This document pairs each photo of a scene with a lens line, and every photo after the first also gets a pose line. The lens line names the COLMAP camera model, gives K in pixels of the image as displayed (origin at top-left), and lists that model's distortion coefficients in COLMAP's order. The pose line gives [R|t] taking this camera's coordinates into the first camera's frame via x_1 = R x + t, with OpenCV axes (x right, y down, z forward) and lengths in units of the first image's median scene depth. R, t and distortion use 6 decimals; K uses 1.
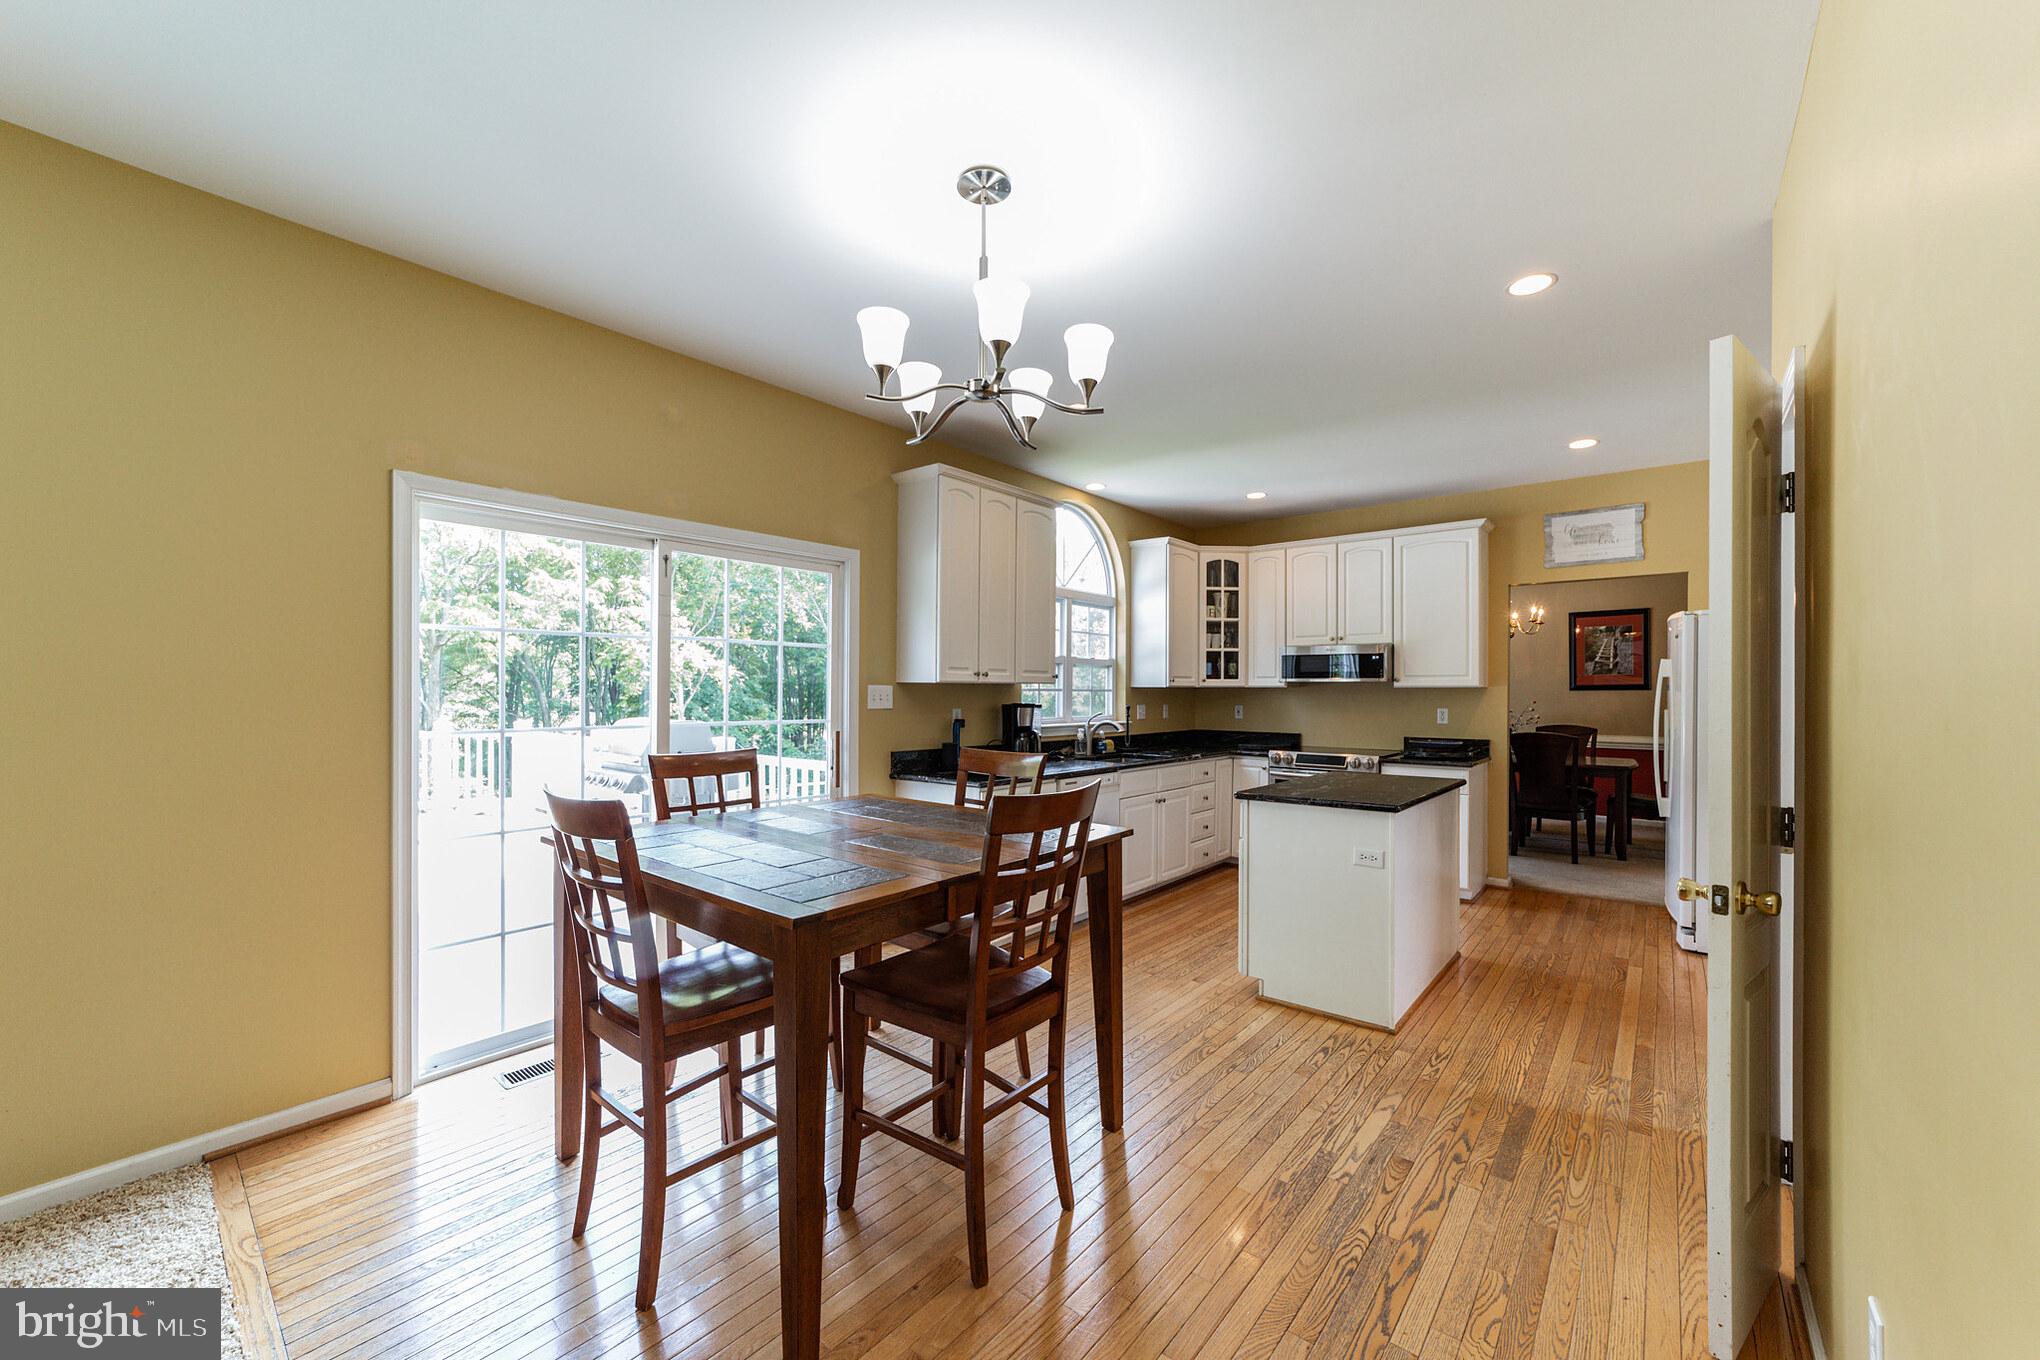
lens RADIAL K [[787.3, 0, 1000.3], [0, 787.3, 688.9], [0, 0, 1]] dist [-0.011477, 0.003458]
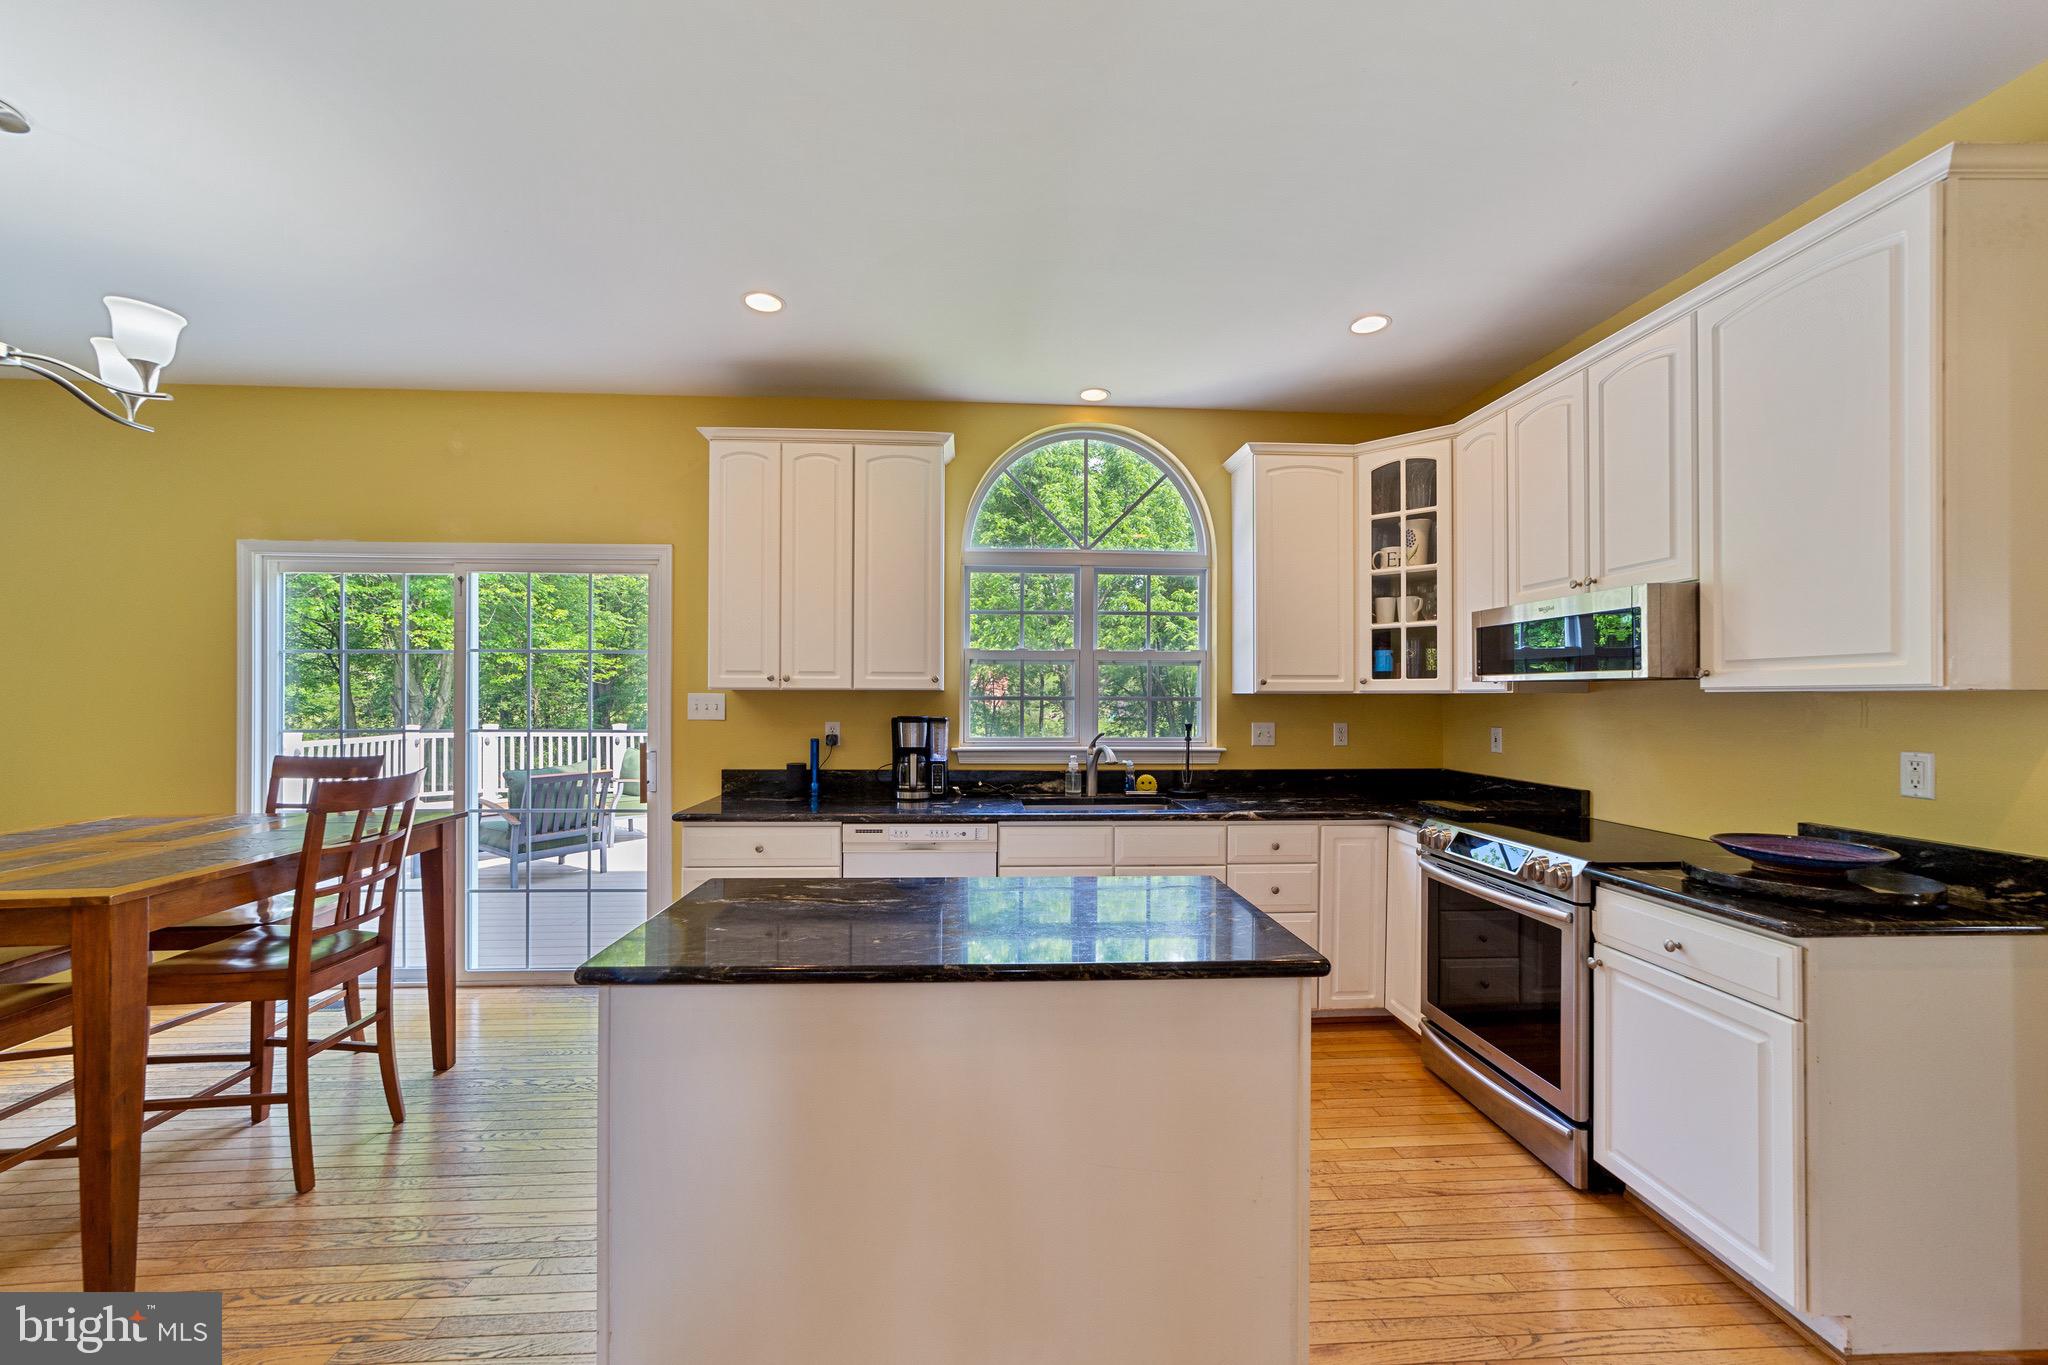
lens RADIAL K [[787.8, 0, 1010.6], [0, 787.8, 696.2], [0, 0, 1]] dist [-0.009811, 0.000059]
pose [[0.697082, -0.002517, -0.716987, 0.484682], [0.000964, 0.999996, -0.002574, 0.000879], [0.716990, 0.001103, 0.697082, 0.425343]]
